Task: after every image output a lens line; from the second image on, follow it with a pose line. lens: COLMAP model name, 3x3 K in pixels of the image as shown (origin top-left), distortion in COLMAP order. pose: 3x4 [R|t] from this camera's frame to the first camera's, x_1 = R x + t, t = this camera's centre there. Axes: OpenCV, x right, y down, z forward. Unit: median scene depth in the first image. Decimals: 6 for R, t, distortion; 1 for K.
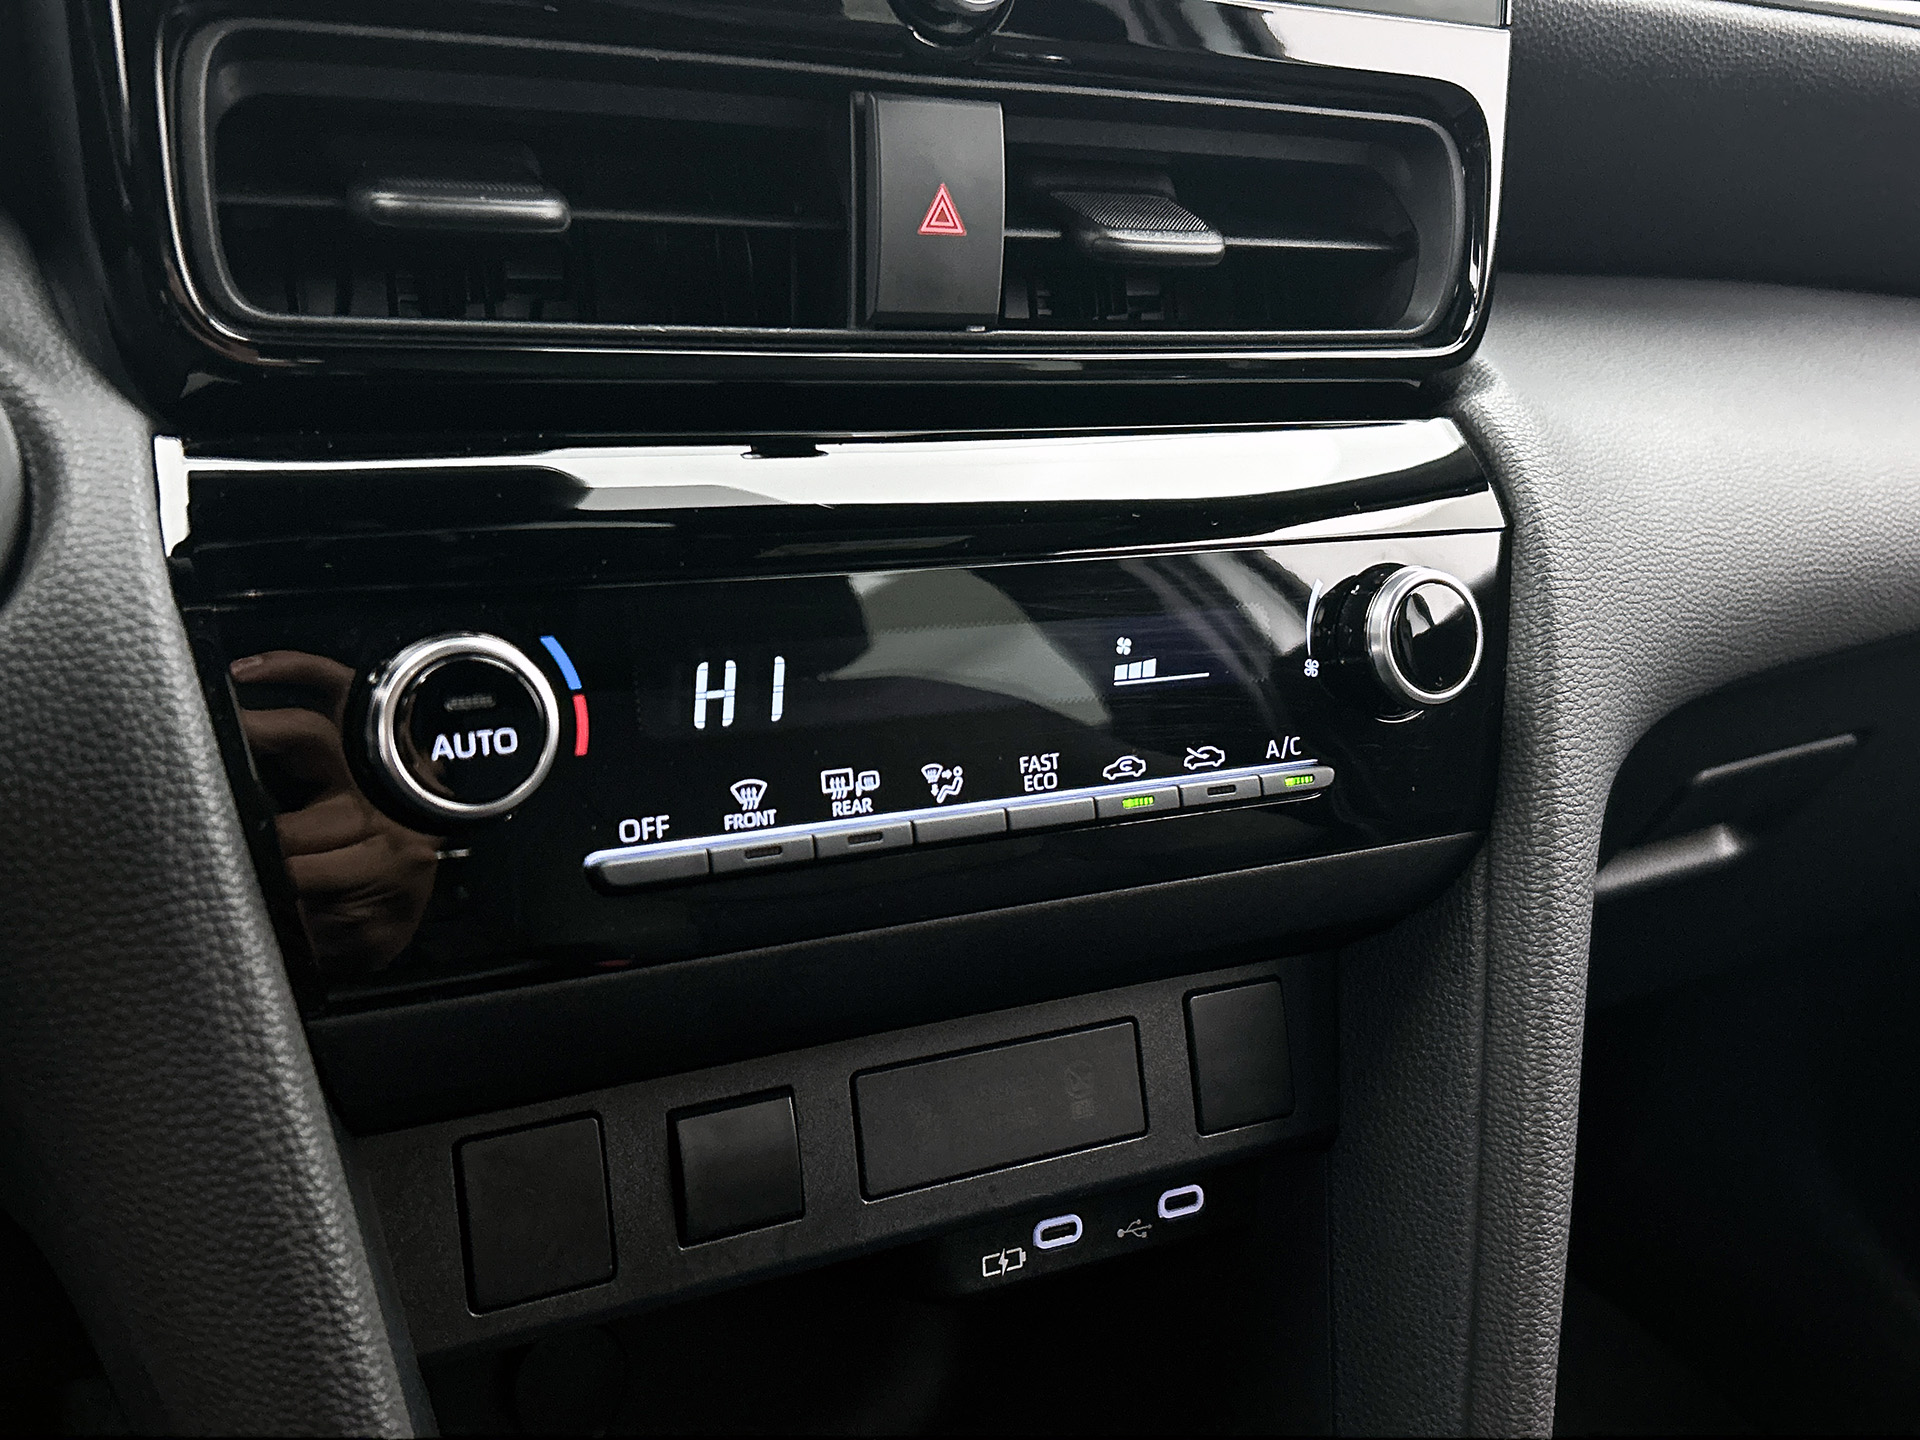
lens RADIAL K [[1921.8, 0, 983.5], [0, 1921.8, 732.9], [0, 0, 1]] dist [0.035993, 0.000000]
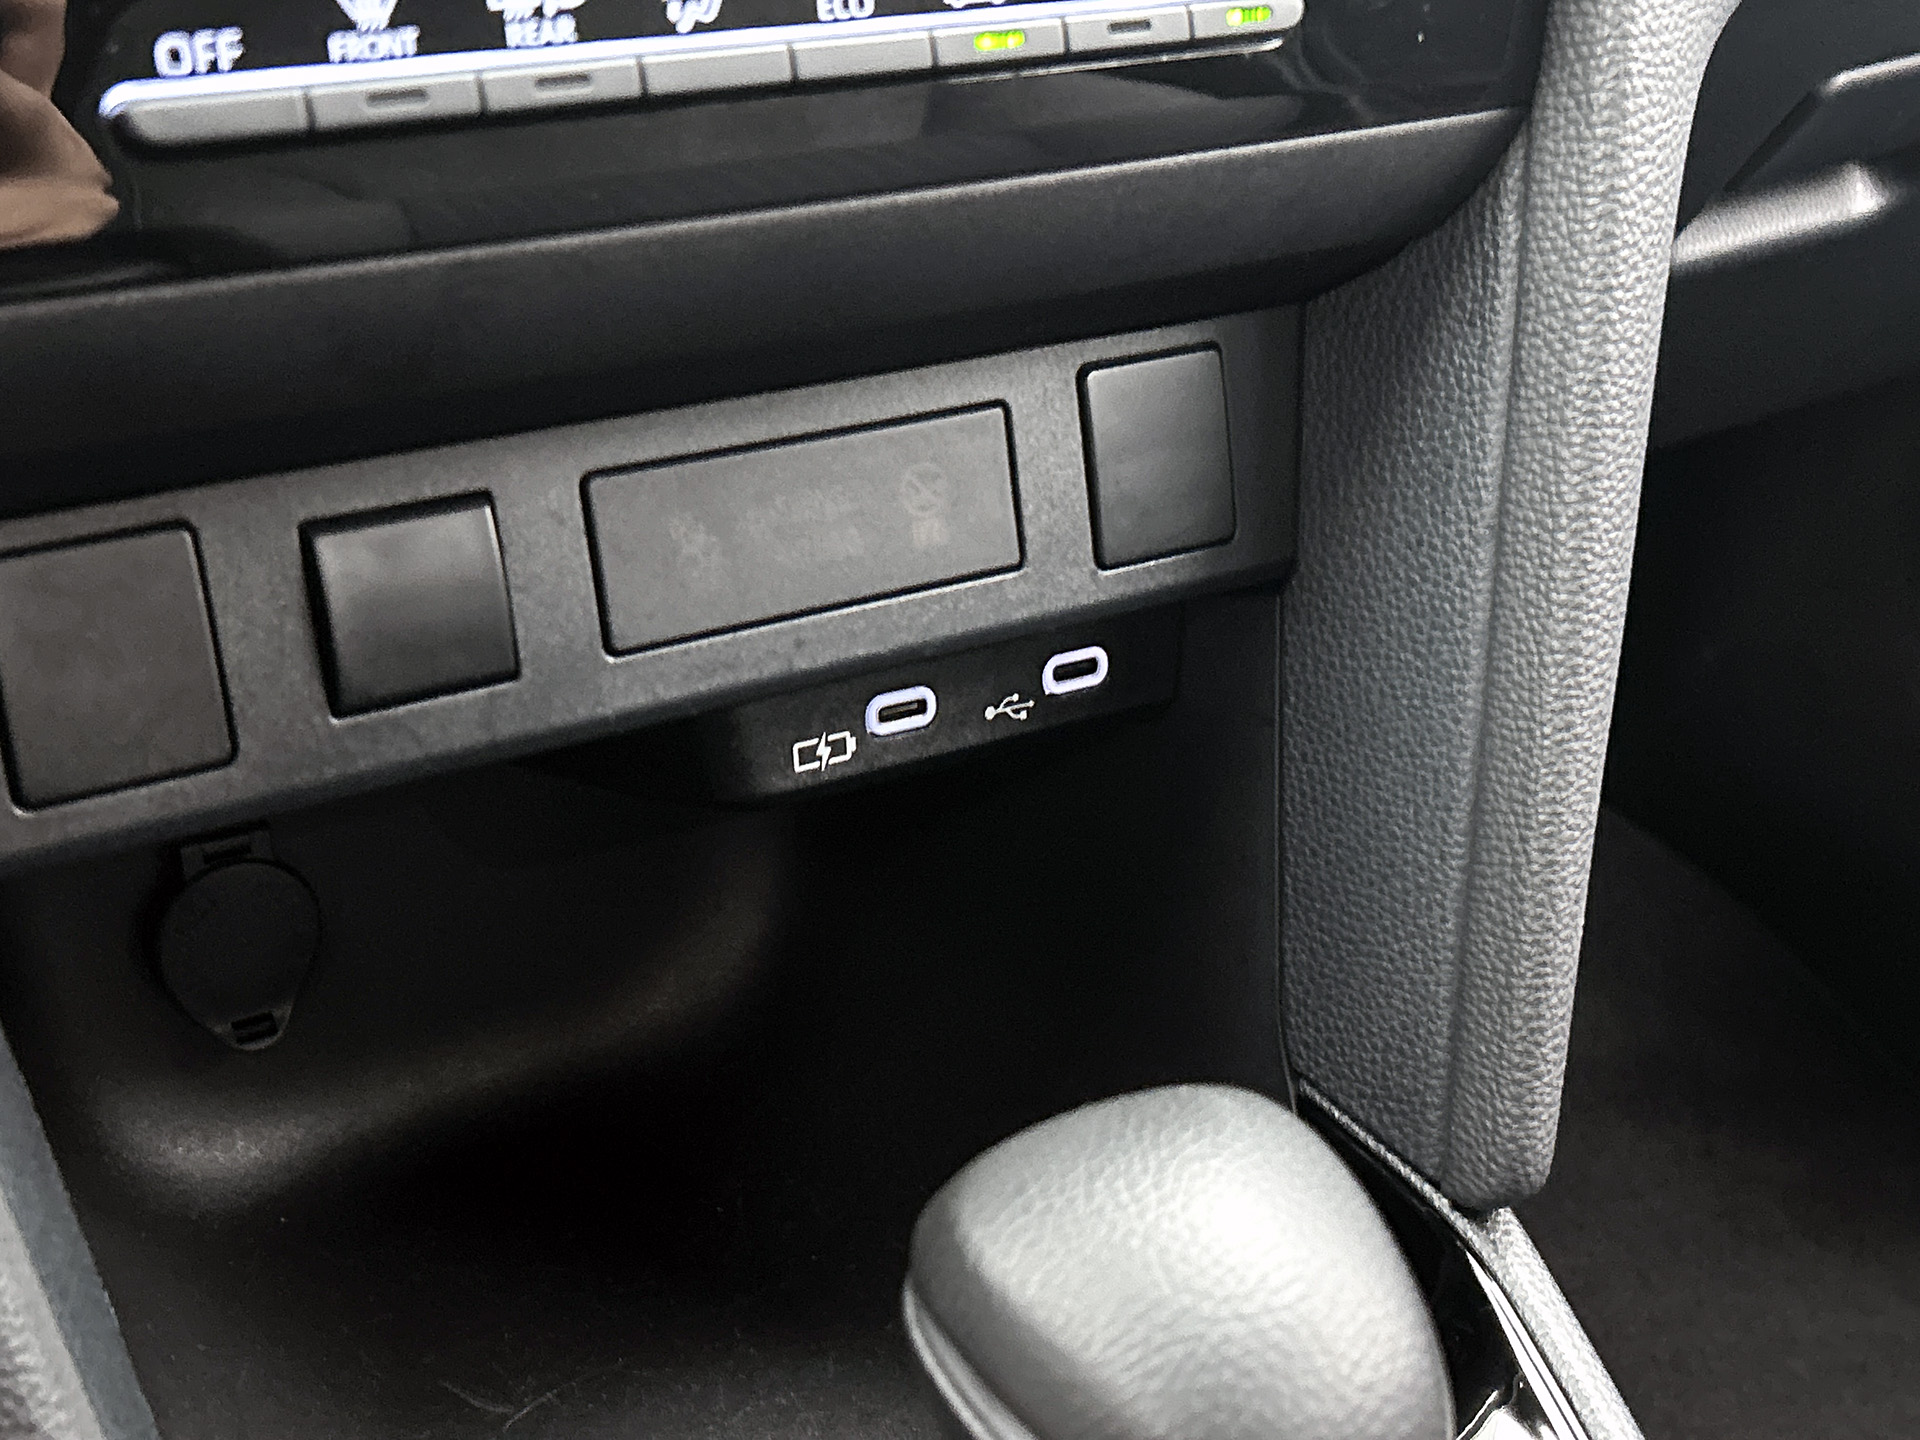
lens RADIAL K [[2470.7, 0, 960.3], [0, 2470.7, 728.2], [0, 0, 1]] dist [0.064273, 0.000000]
pose [[0.999310, -0.017933, 0.032538, 0.035134], [0.010348, 0.975484, 0.219828, 0.074233], [-0.035683, -0.219340, 0.974996, 0.124475]]
